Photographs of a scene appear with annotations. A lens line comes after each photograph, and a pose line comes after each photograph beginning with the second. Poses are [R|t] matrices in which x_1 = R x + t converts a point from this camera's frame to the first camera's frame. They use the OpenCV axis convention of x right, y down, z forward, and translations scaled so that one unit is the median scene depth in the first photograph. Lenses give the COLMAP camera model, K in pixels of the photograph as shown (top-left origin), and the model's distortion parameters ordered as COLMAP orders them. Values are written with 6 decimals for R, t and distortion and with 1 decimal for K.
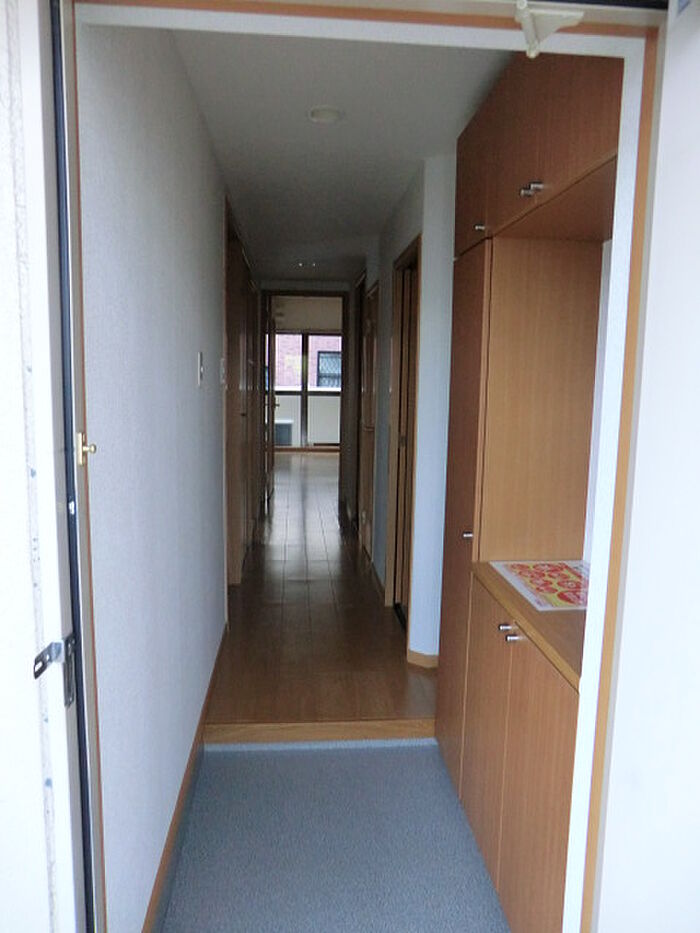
lens RADIAL K [[671.5, 0, 350.0], [0, 671.5, 466.5], [0, 0, 1]] dist [-0.155344, 0.003098]
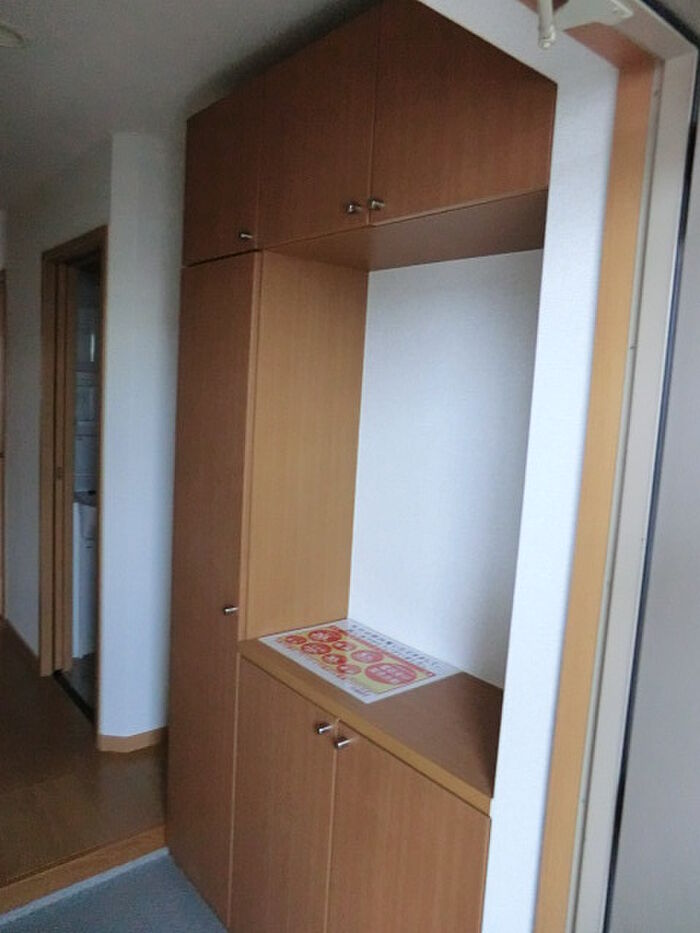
lens RADIAL K [[663.1, 0, 350.0], [0, 663.1, 466.5], [0, 0, 1]] dist [-0.054260, 0.006631]
pose [[0.814236, -0.025704, 0.579965, -0.176624], [0.026638, 0.999621, 0.006906, -0.076981], [-0.579923, 0.009826, 0.814612, 0.250707]]
